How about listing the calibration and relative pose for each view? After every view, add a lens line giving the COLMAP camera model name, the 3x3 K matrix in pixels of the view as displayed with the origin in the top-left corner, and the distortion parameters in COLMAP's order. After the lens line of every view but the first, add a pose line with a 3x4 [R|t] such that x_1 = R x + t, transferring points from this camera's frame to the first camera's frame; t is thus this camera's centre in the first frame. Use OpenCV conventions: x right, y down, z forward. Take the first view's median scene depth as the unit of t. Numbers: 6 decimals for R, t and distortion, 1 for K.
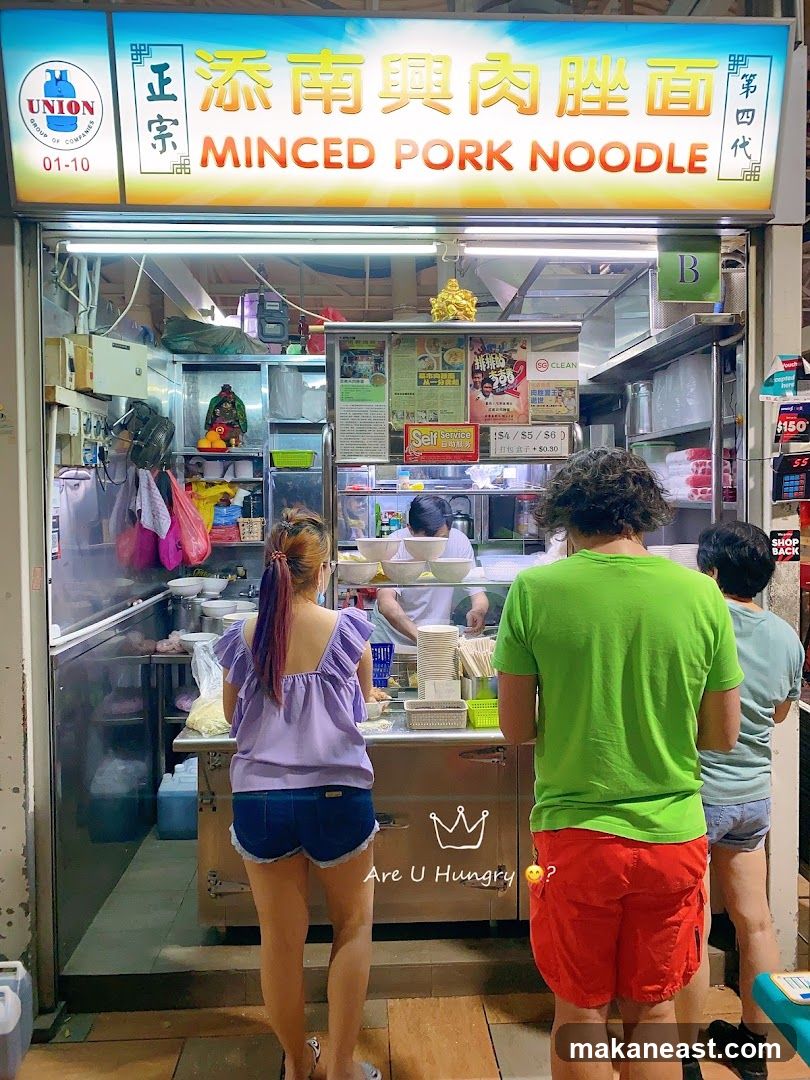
lens RADIAL K [[858.8, 0, 389.8], [0, 858.8, 538.7], [0, 0, 1]] dist [0.034901, -0.048087]
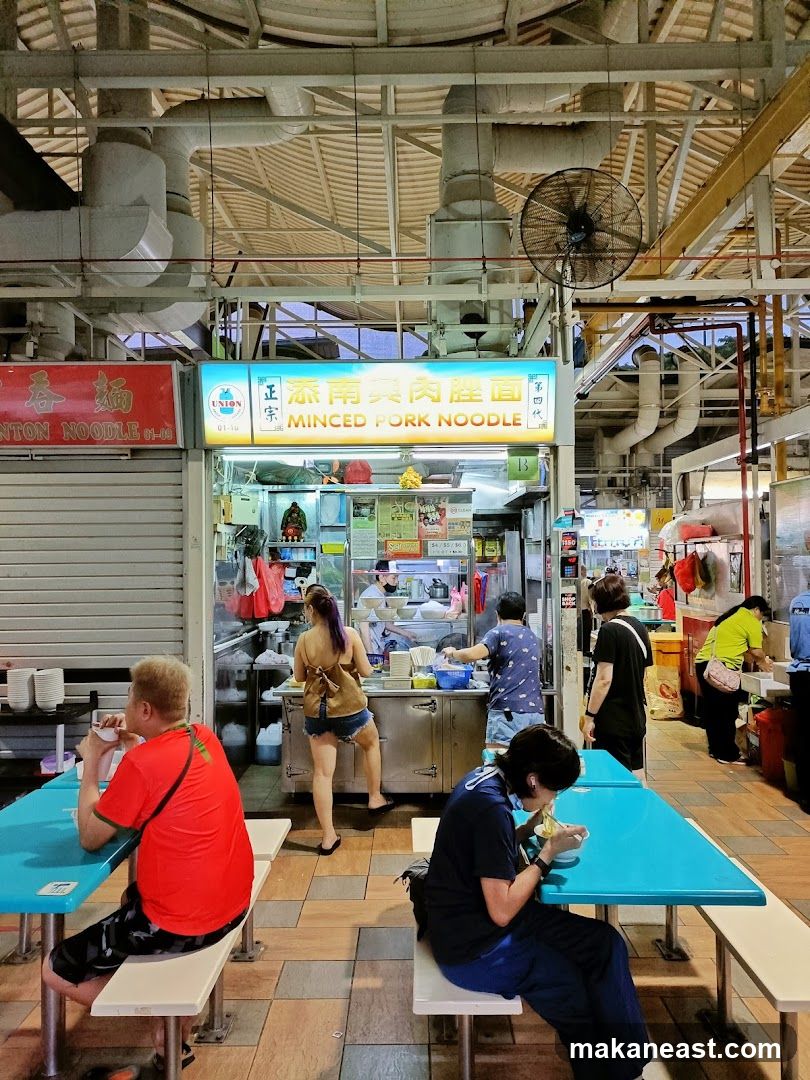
lens RADIAL K [[858.8, 0, 379.9], [0, 858.8, 556.3], [0, 0, 1]] dist [0.034901, -0.048087]
pose [[0.997003, -0.002392, -0.077332, 0.166109], [-0.001630, 0.998651, -0.051904, 0.009795], [0.077352, 0.051875, 0.995653, -1.035854]]
